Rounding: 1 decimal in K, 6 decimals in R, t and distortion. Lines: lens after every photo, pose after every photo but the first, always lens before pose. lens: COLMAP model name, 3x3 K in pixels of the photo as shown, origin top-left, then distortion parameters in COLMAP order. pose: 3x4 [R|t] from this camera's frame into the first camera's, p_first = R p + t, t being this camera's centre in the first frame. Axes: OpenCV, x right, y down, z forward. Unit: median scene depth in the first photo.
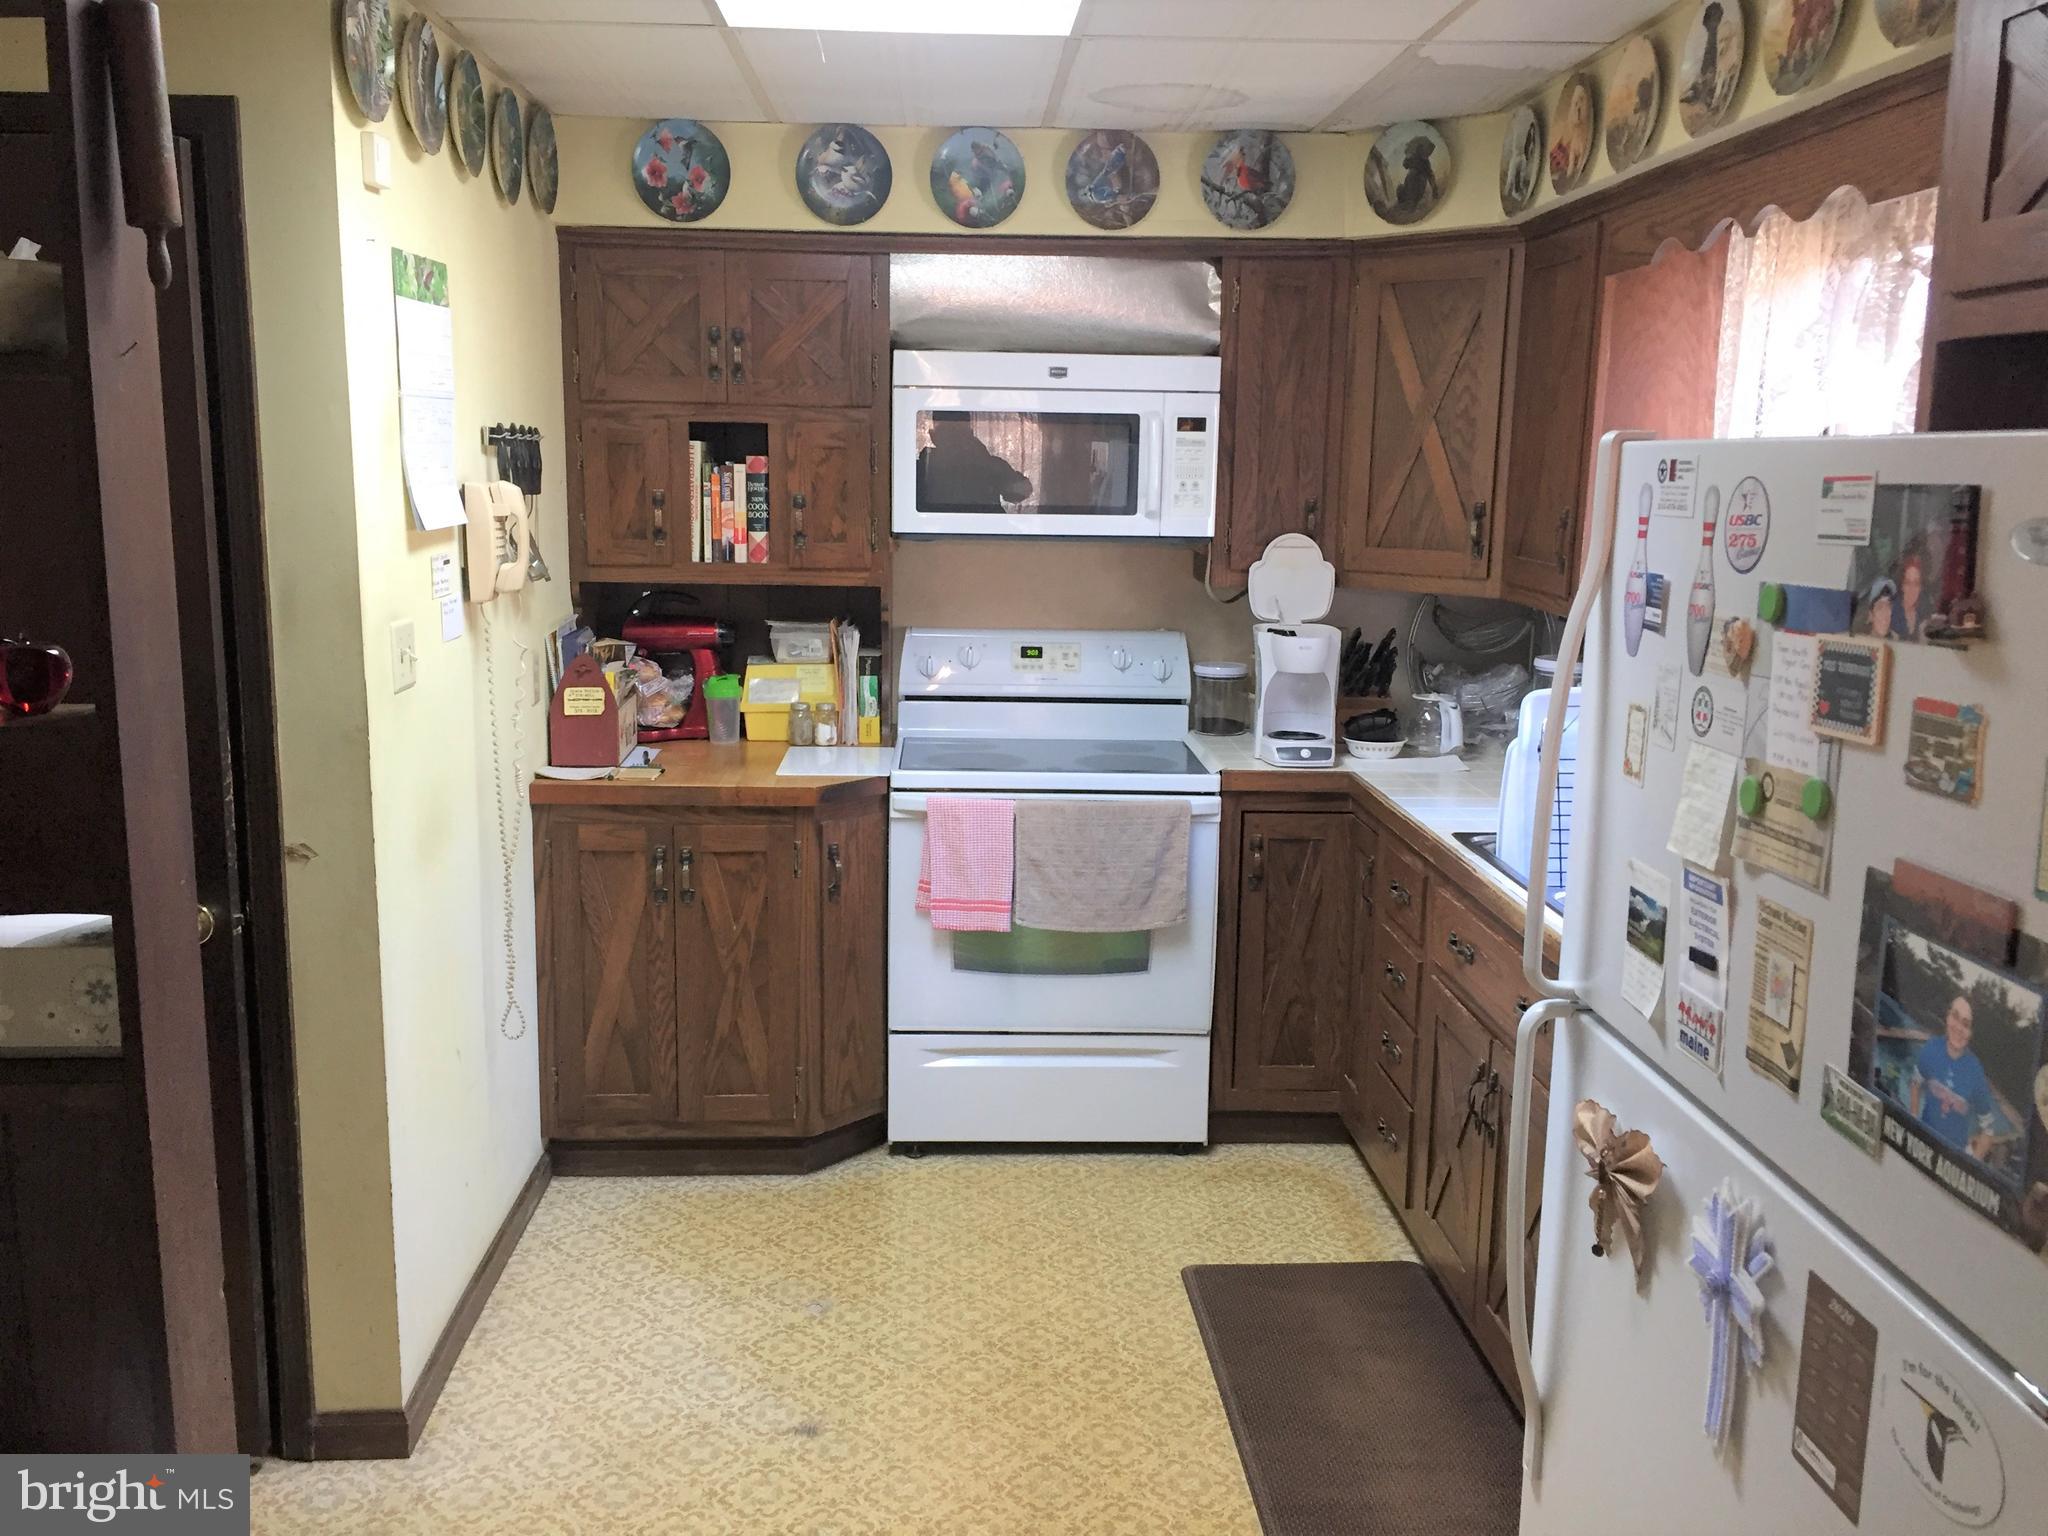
lens RADIAL K [[1765.1, 0, 1024.0], [0, 1765.1, 768.0], [0, 0, 1]] dist [0.078431, -0.098159]
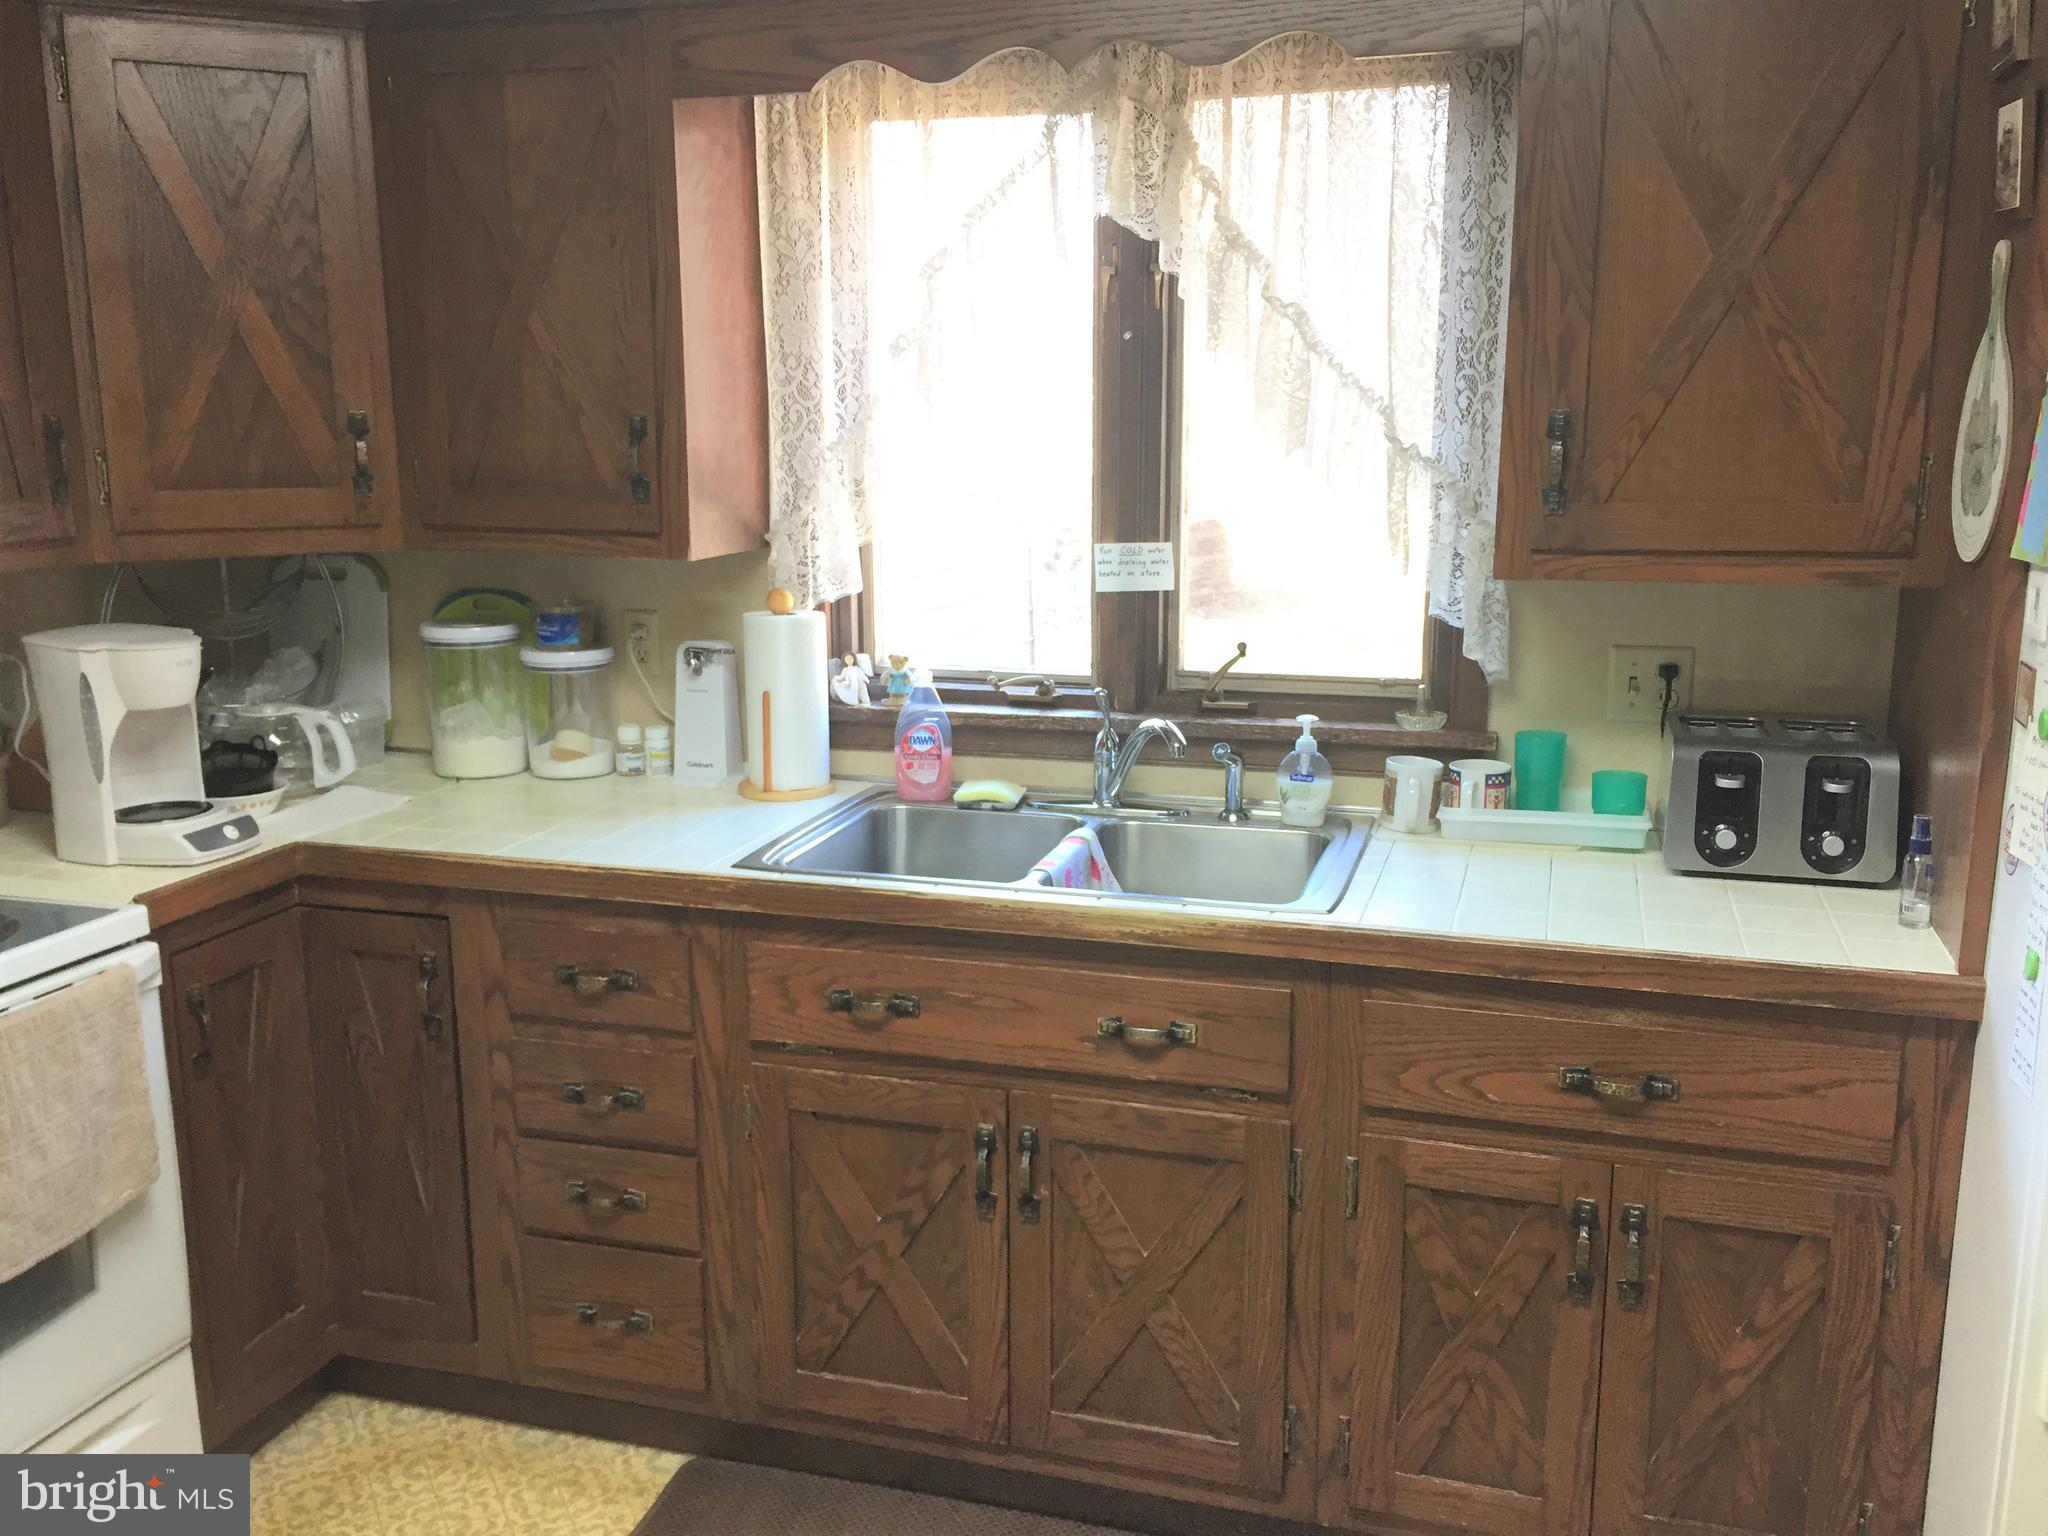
lens RADIAL K [[1765.1, 0, 1024.0], [0, 1765.1, 768.0], [0, 0, 1]] dist [0.078431, -0.098159]
pose [[0.328286, -0.211720, 0.920545, -0.315642], [0.175831, 0.971220, 0.160670, -0.081268], [-0.928069, 0.109115, 0.356065, 0.526860]]
